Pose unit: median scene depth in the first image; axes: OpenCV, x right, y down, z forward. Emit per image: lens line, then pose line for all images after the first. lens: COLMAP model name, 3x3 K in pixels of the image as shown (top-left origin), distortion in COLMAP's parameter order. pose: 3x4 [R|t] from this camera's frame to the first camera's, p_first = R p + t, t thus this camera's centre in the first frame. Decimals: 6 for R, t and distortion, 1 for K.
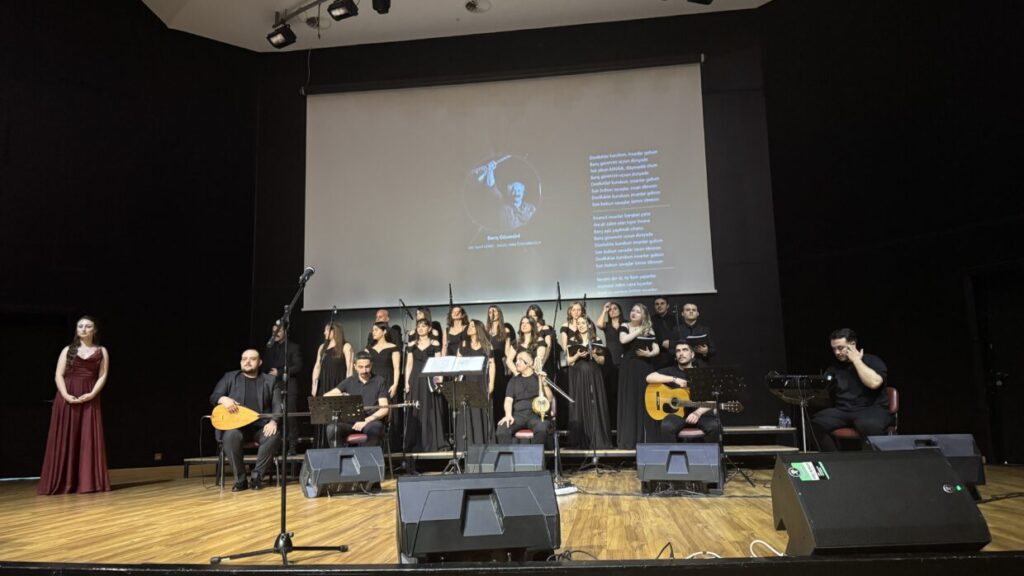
lens RADIAL K [[723.3, 0, 508.4], [0, 723.3, 283.2], [0, 0, 1]] dist [0.068223, -0.057556]
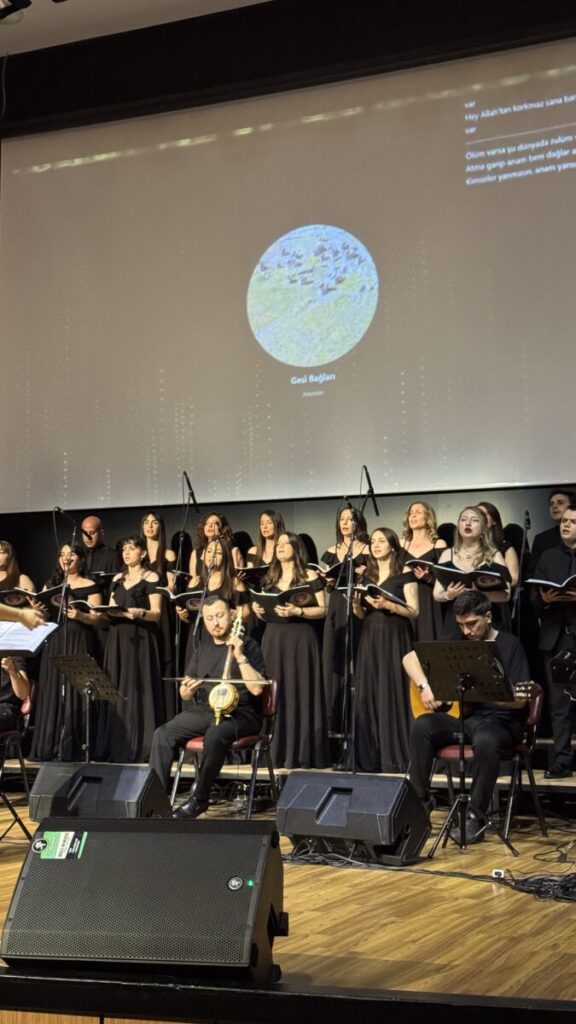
lens RADIAL K [[1441.2, 0, 294.0], [0, 1441.2, 503.6], [0, 0, 1]] dist [0.135921, 0.000000]
pose [[0.959131, -0.012359, -0.282693, 0.486296], [0.030366, 0.997772, 0.059405, -0.059359], [0.281329, -0.065562, 0.957369, -0.092338]]
